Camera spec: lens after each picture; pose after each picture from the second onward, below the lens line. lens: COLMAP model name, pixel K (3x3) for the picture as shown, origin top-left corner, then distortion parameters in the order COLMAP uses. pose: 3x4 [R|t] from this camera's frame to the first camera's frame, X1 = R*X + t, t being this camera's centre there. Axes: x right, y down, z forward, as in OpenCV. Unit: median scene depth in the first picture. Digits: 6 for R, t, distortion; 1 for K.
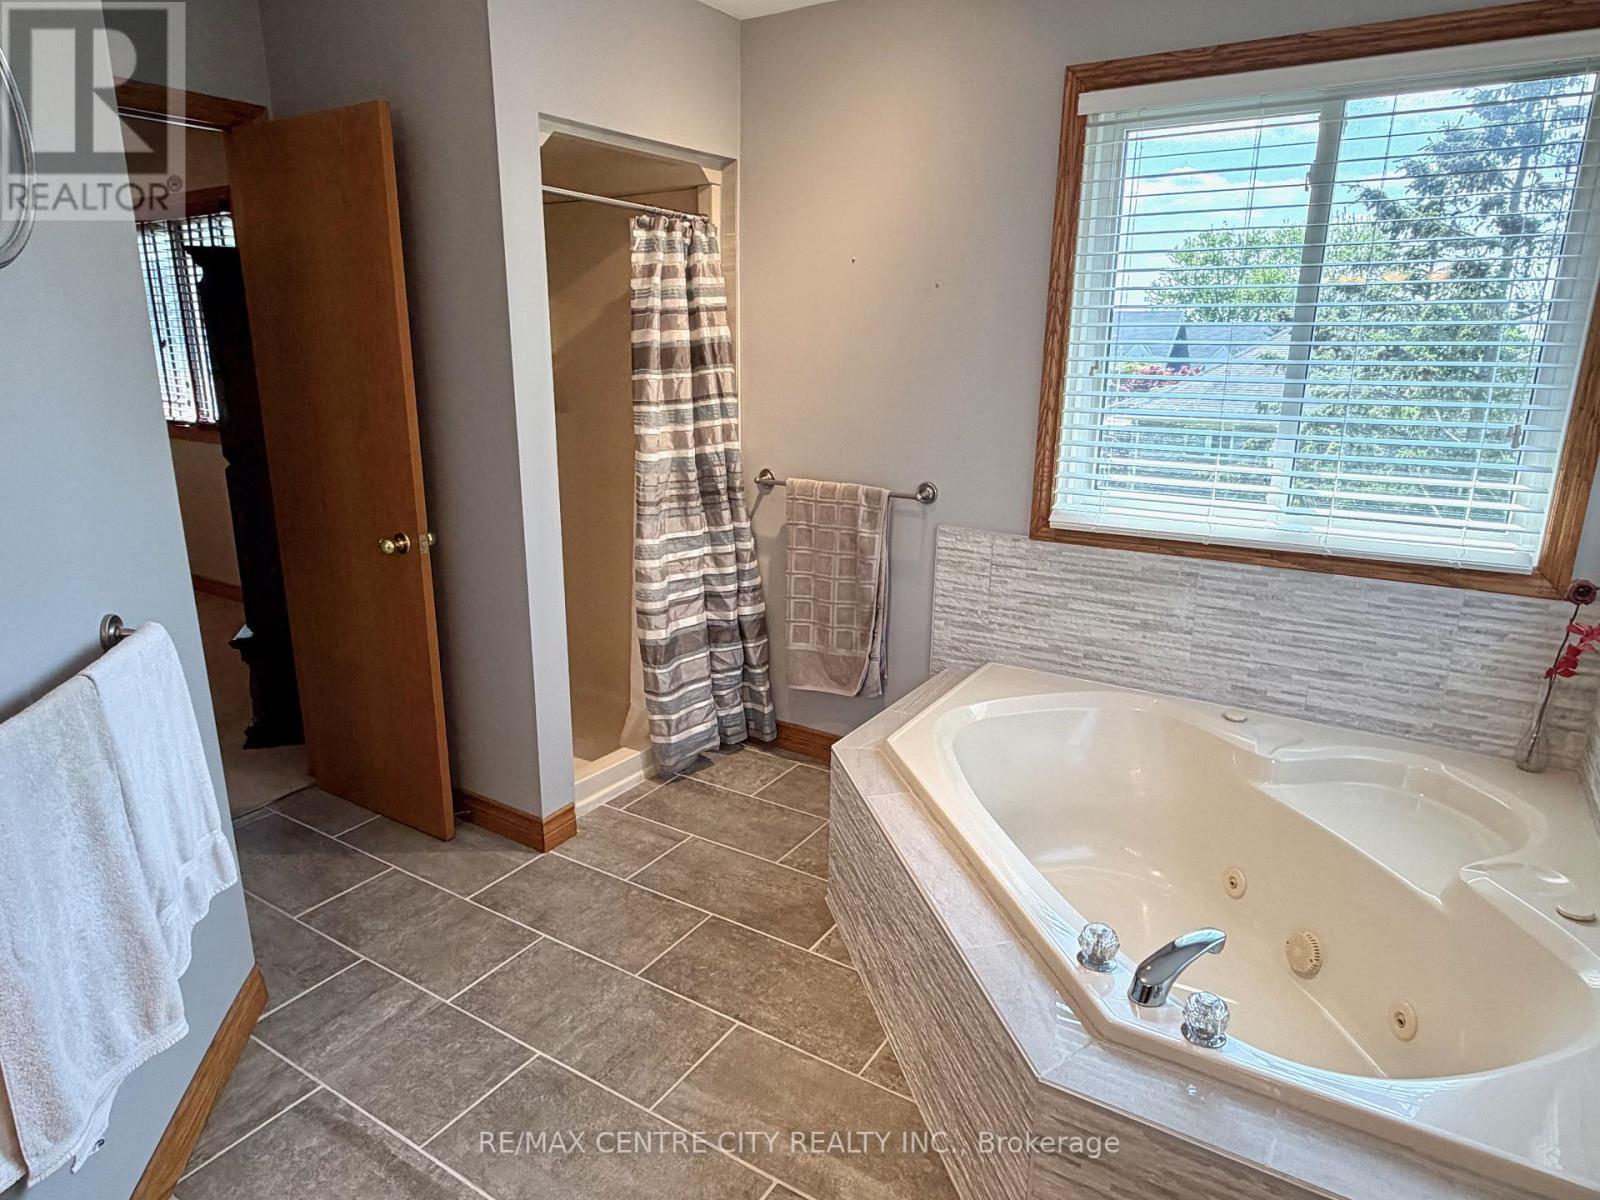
lens RADIAL K [[962.9, 0, 800.5], [0, 962.9, 600.7], [0, 0, 1]] dist [0.000381, 0.002352]
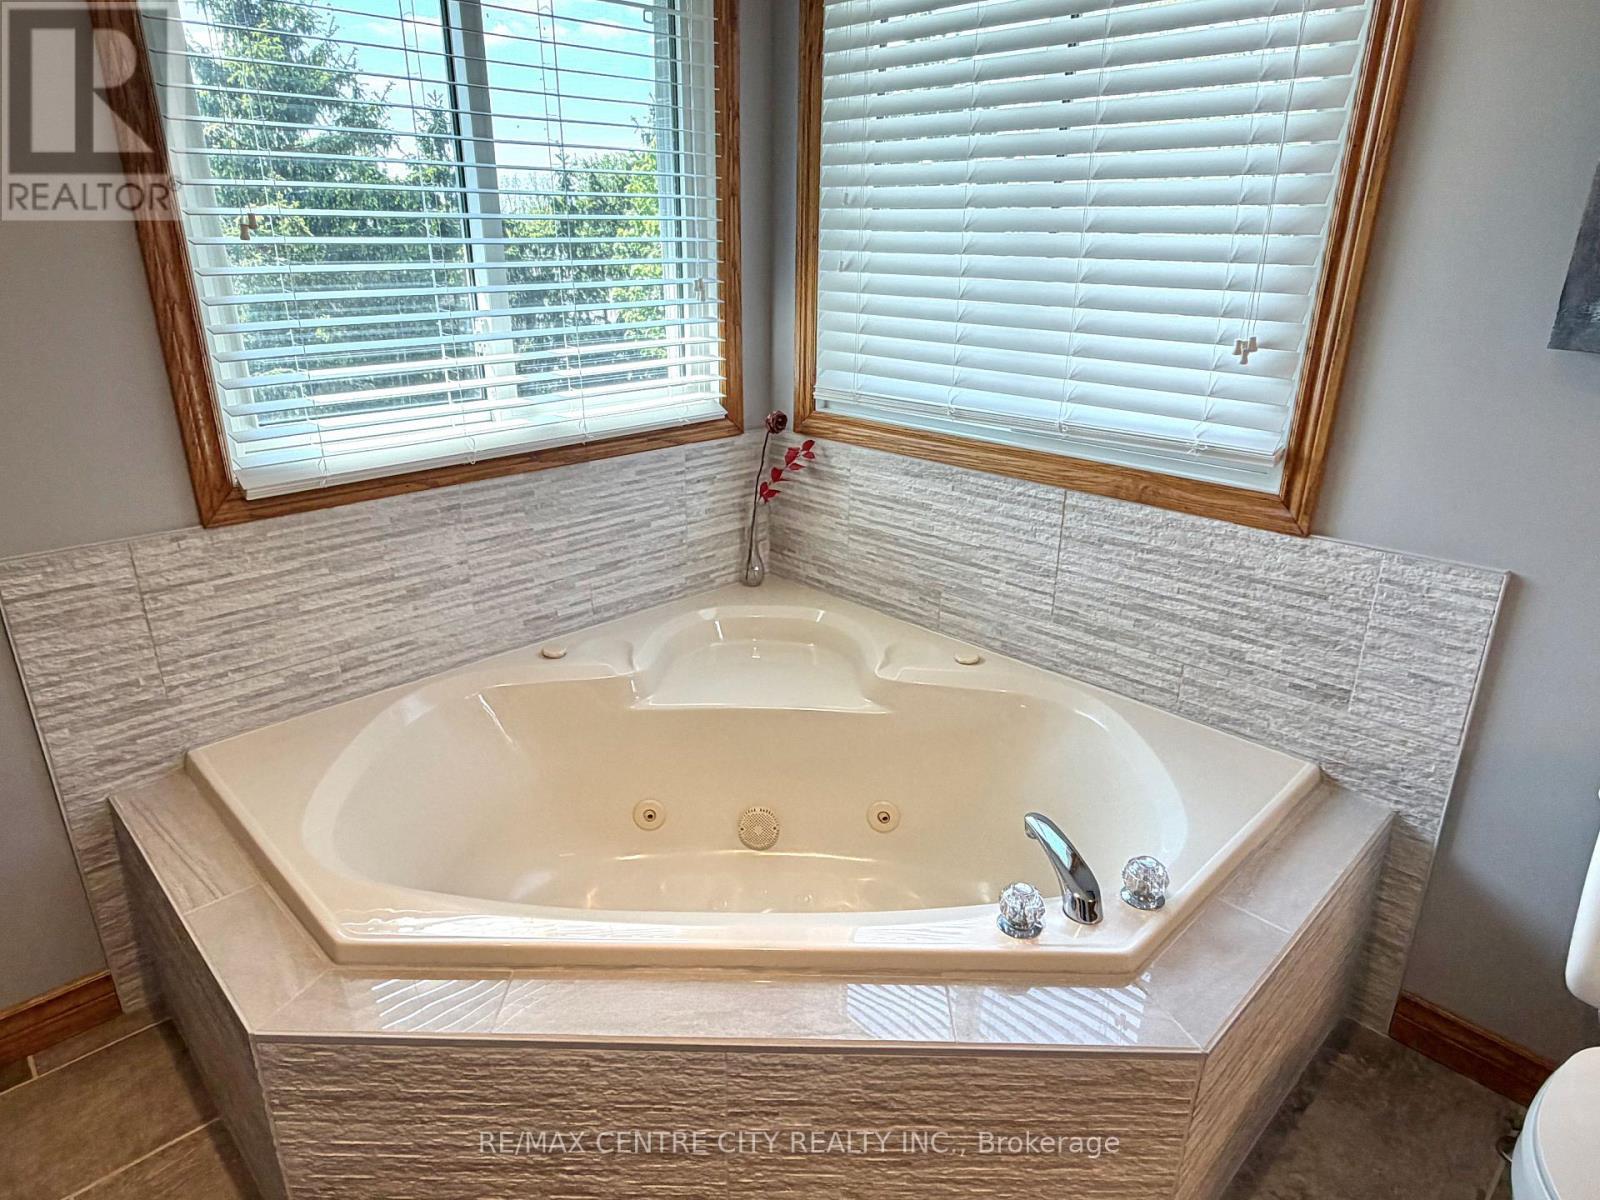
lens RADIAL K [[962.9, 0, 798.2], [0, 962.9, 601.7], [0, 0, 1]] dist [0.000381, 0.002352]
pose [[0.234329, -0.352525, 0.905989, -0.250092], [0.248850, 0.922638, 0.294640, -0.116298], [-0.939768, 0.156412, 0.303927, 0.527128]]
